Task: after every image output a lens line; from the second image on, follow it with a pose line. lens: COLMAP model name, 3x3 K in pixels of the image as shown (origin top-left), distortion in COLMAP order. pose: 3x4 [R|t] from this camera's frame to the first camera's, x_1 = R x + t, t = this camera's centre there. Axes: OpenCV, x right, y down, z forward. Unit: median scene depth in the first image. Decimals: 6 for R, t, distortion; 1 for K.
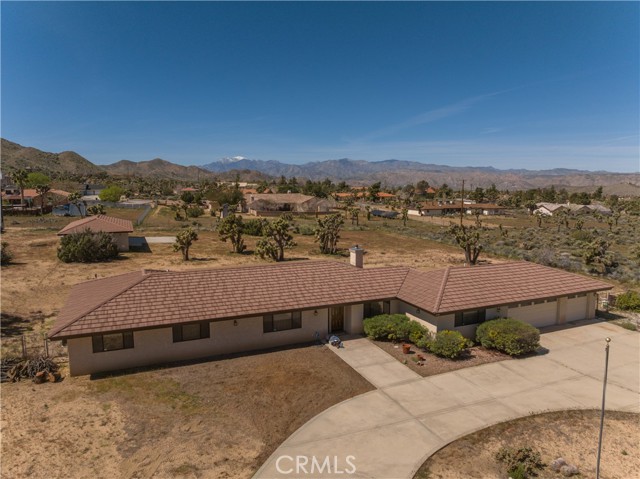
lens RADIAL K [[452.9, 0, 323.1], [0, 452.9, 226.3], [0, 0, 1]] dist [-0.038384, 0.000620]
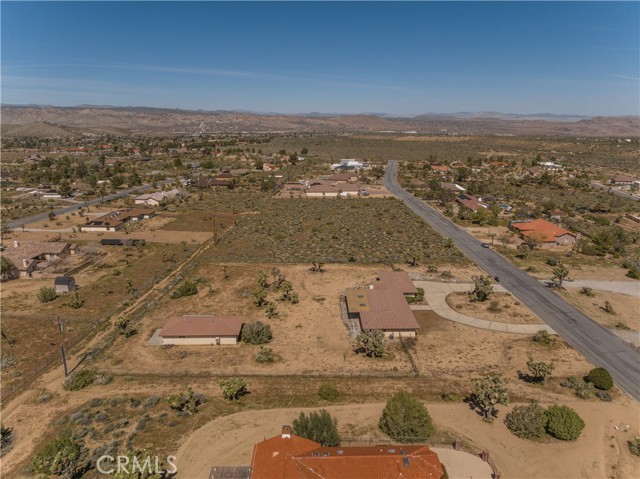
lens RADIAL K [[452.9, 0, 323.1], [0, 452.9, 226.3], [0, 0, 1]] dist [-0.038384, 0.000620]
pose [[0.378477, -0.225713, 0.897668, -3.713899], [0.090895, 0.974188, 0.206630, -1.363098], [-0.921137, 0.003389, 0.389224, 0.103032]]
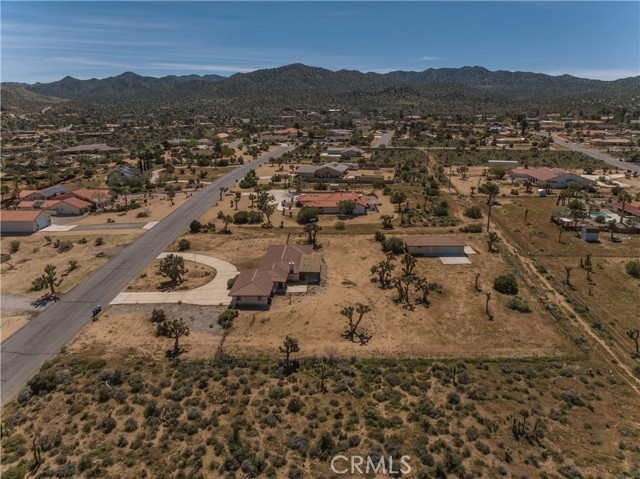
lens RADIAL K [[452.9, 0, 323.1], [0, 452.9, 226.3], [0, 0, 1]] dist [-0.038384, 0.000620]
pose [[-0.409642, 0.234671, -0.881546, 3.302439], [-0.084998, 0.952324, 0.293010, -1.381860], [0.908278, 0.194959, -0.370165, 2.928889]]
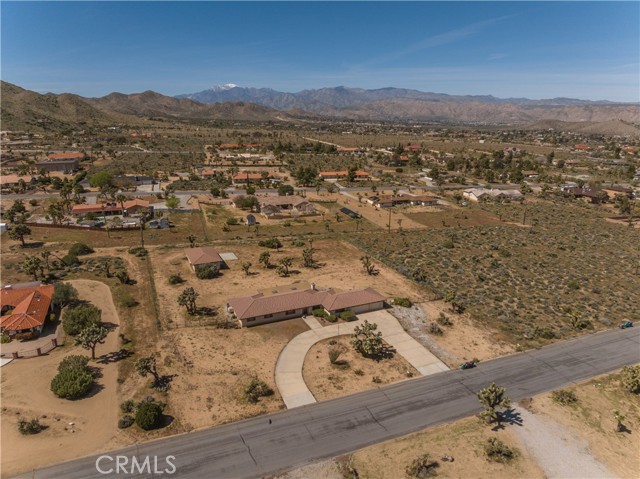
lens RADIAL K [[452.9, 0, 323.1], [0, 452.9, 226.3], [0, 0, 1]] dist [-0.038384, 0.000620]
pose [[0.999946, -0.002895, 0.009945, 0.151582], [0.001357, 0.988492, 0.151266, -1.075413], [-0.010269, -0.151244, 0.988443, -2.656603]]
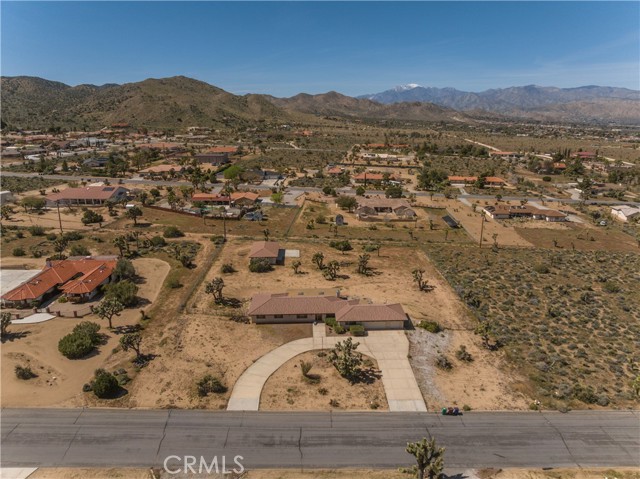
lens RADIAL K [[452.9, 0, 323.1], [0, 452.9, 226.3], [0, 0, 1]] dist [-0.038384, 0.000620]
pose [[0.932164, 0.088275, -0.351108, 1.314225], [-0.034118, 0.986921, 0.157550, -1.113451], [0.360424, -0.134884, 0.922985, -2.290226]]
